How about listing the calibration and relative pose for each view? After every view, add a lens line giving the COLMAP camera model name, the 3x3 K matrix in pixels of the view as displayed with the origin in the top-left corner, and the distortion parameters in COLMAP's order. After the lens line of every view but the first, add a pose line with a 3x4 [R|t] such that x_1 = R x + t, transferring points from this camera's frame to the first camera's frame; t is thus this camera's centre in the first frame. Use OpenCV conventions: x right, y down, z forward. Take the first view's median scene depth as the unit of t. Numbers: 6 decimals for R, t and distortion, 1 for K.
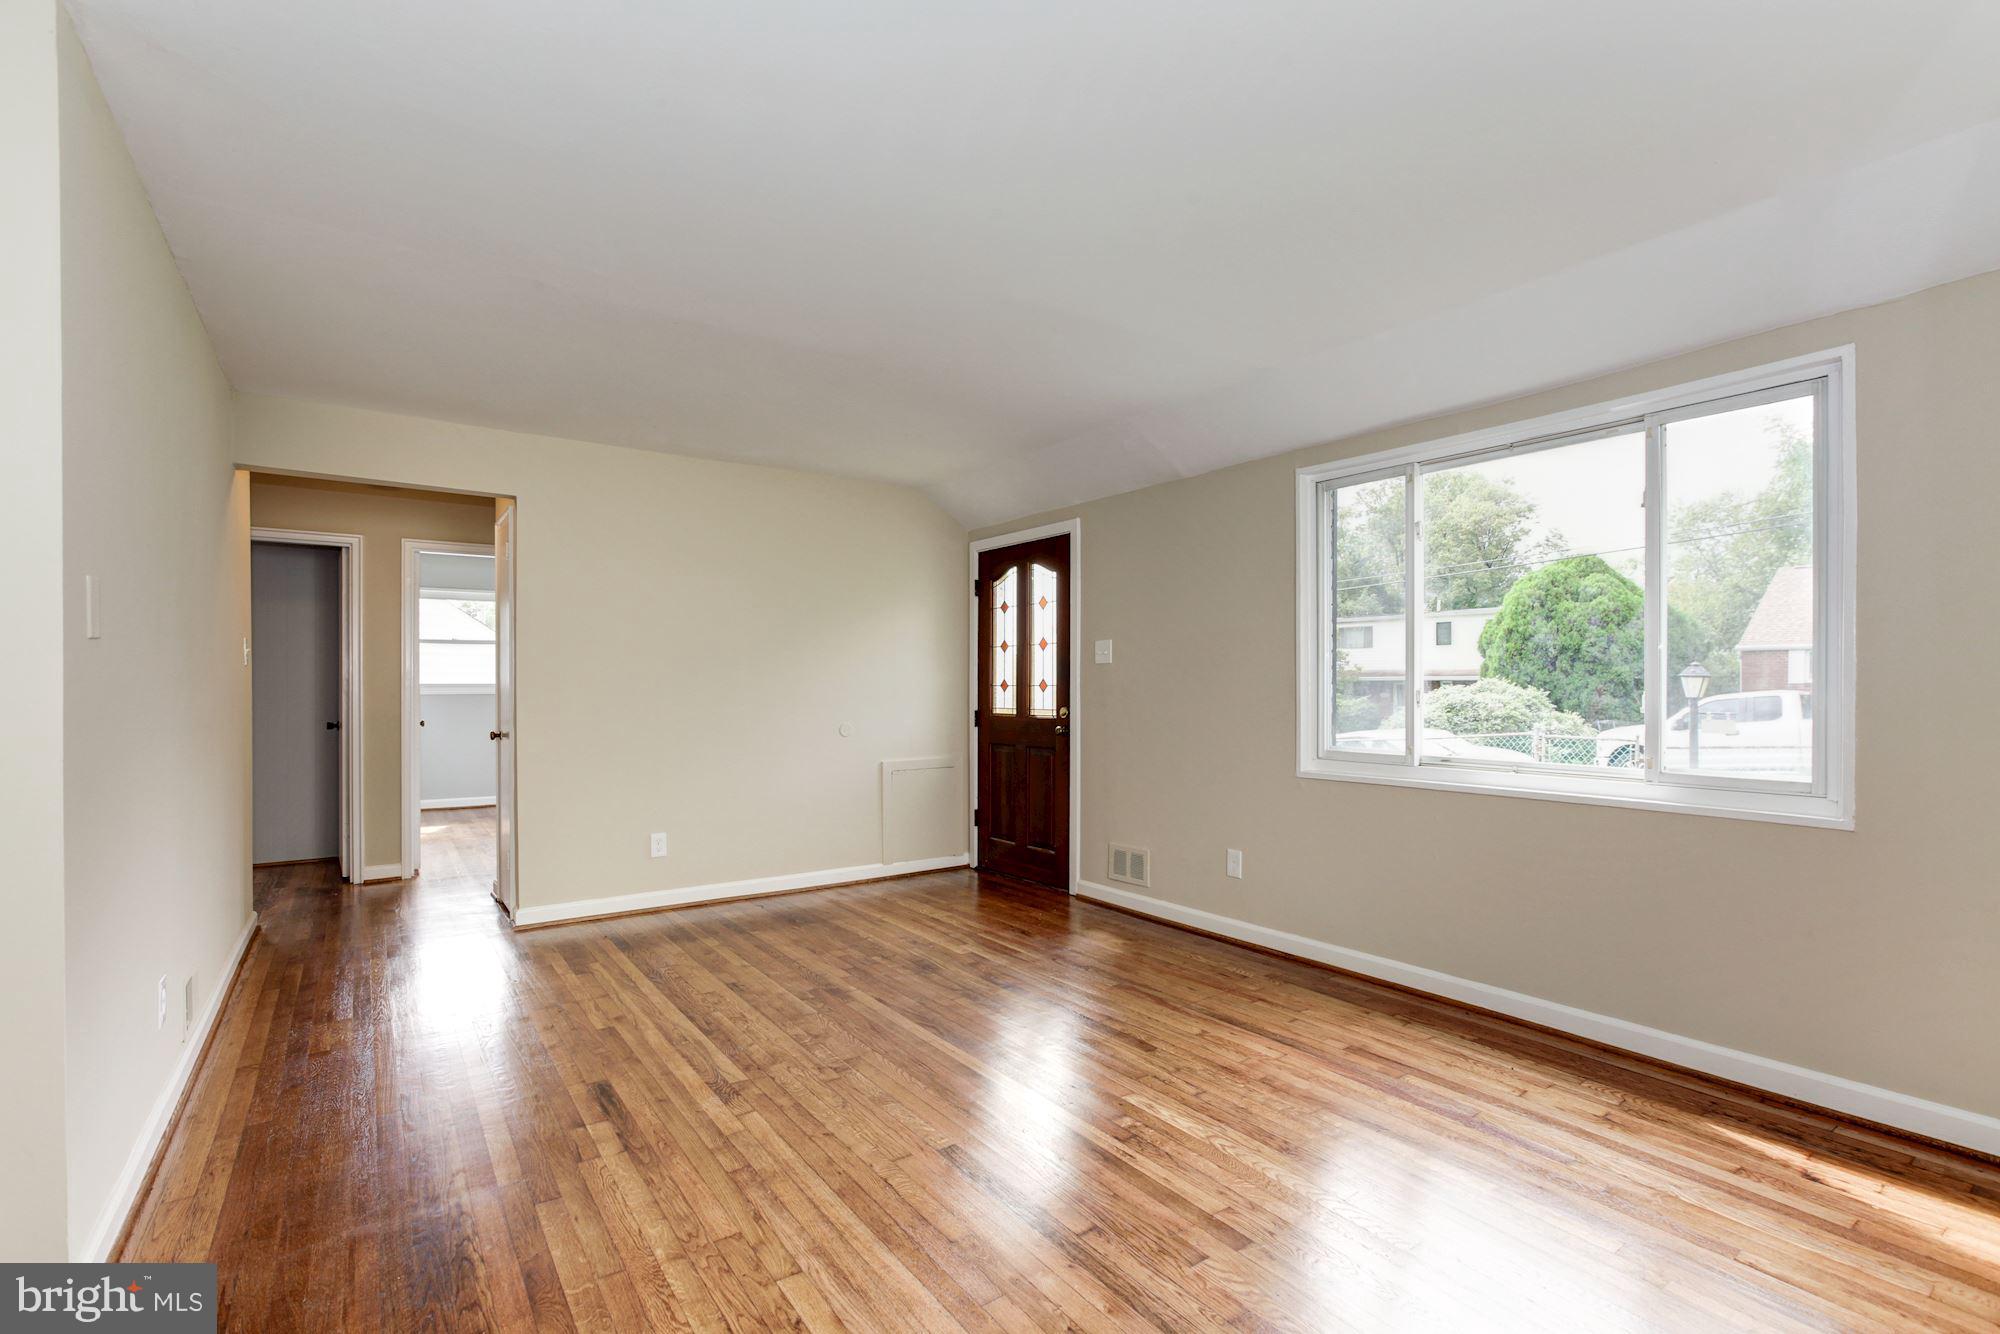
lens RADIAL K [[910.7, 0, 1004.0], [0, 910.7, 683.3], [0, 0, 1]] dist [-0.019058, 0.008850]
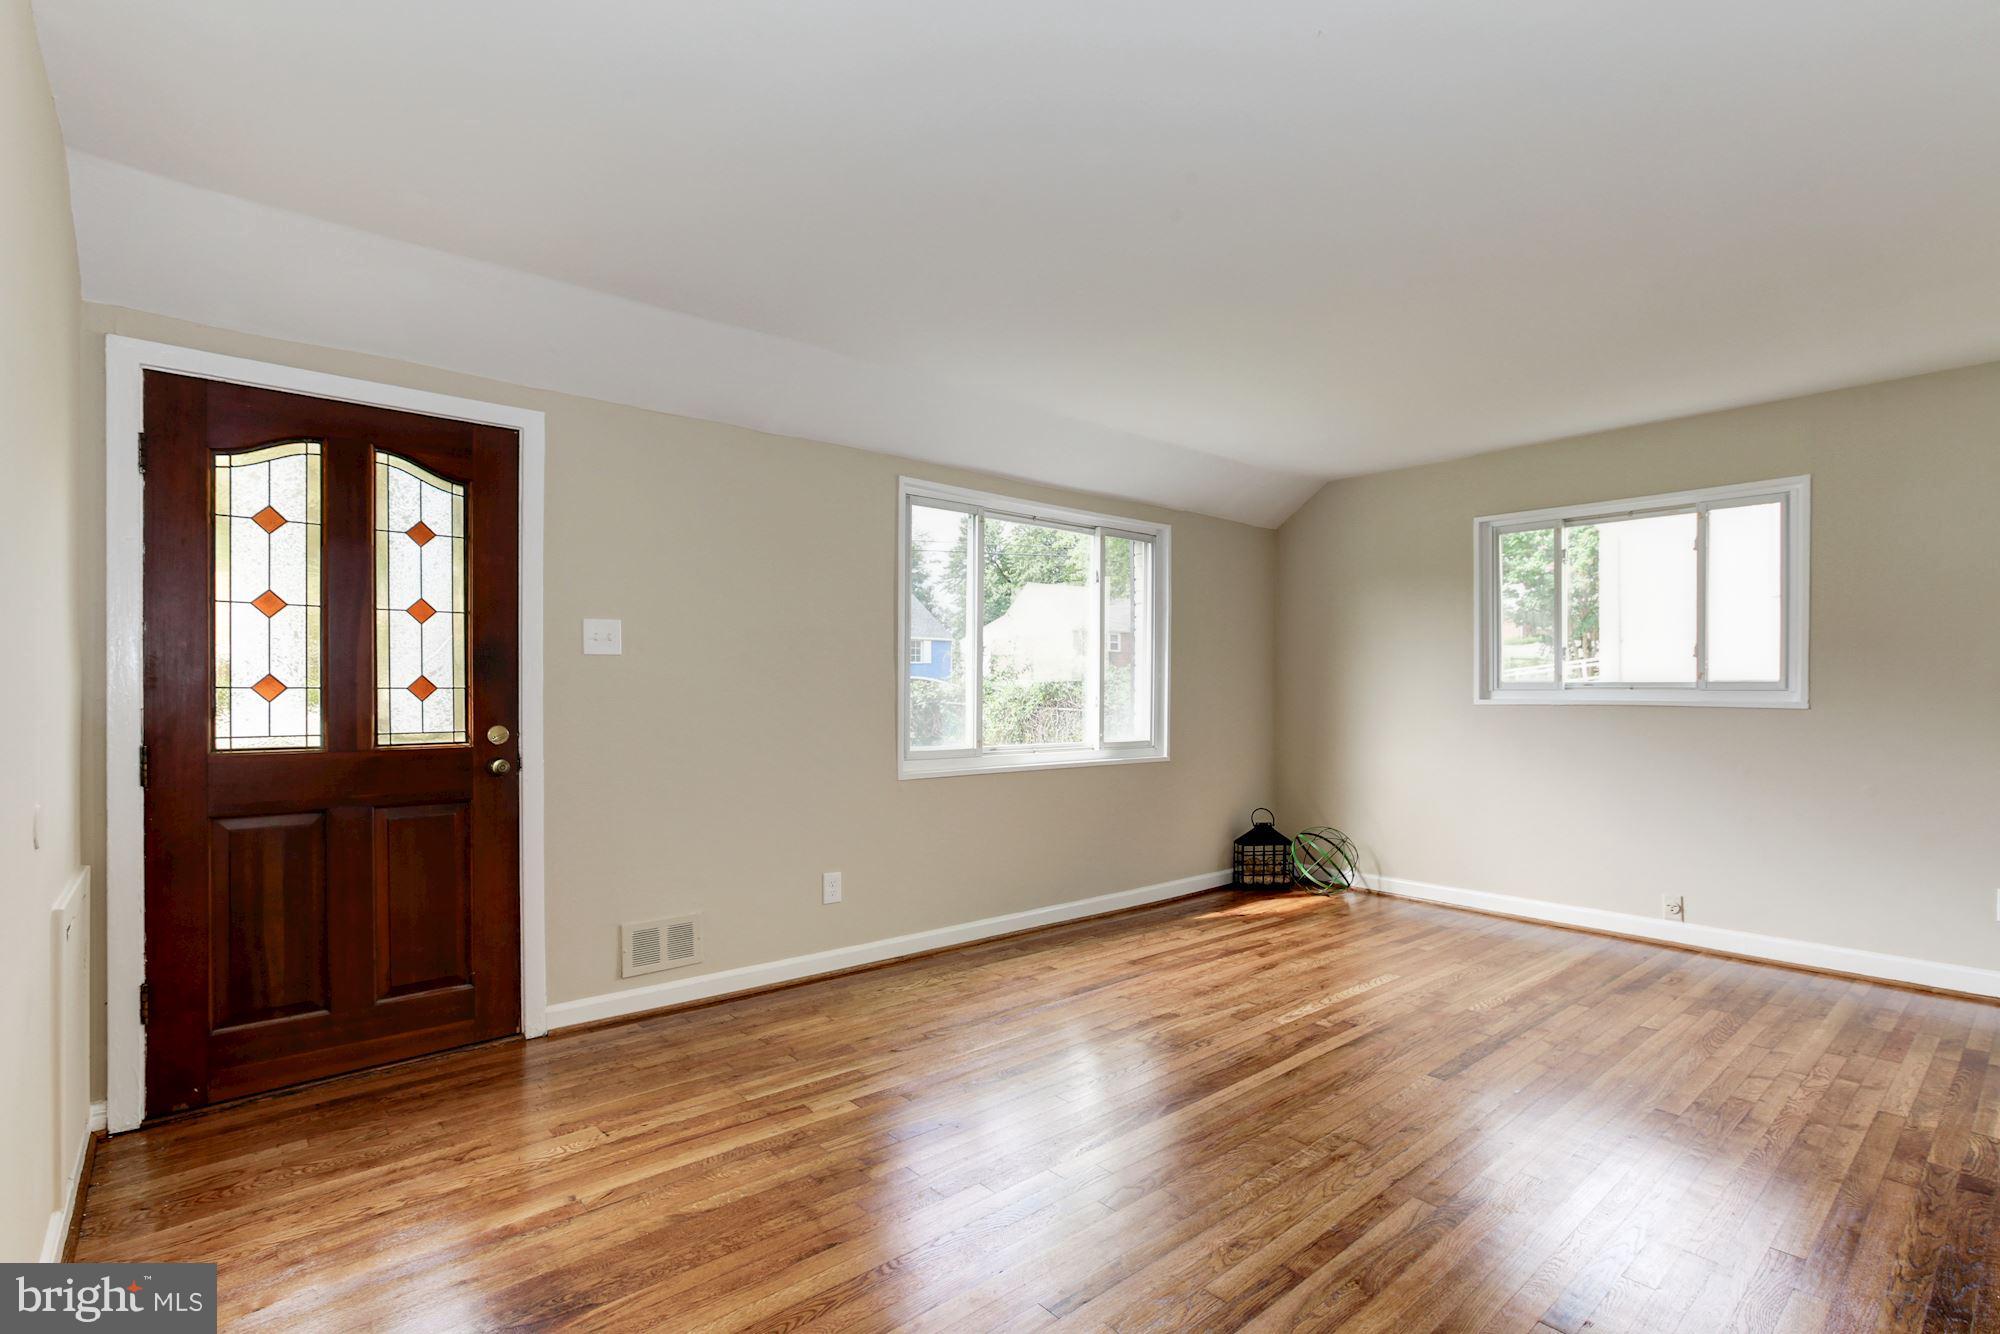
lens RADIAL K [[910.7, 0, 1004.7], [0, 910.7, 678.7], [0, 0, 1]] dist [-0.019058, 0.008850]
pose [[-0.067286, 0.009599, 0.997688, -0.594437], [-0.007831, 0.999918, -0.010149, -0.000281], [-0.997703, -0.008495, -0.067206, 0.805217]]
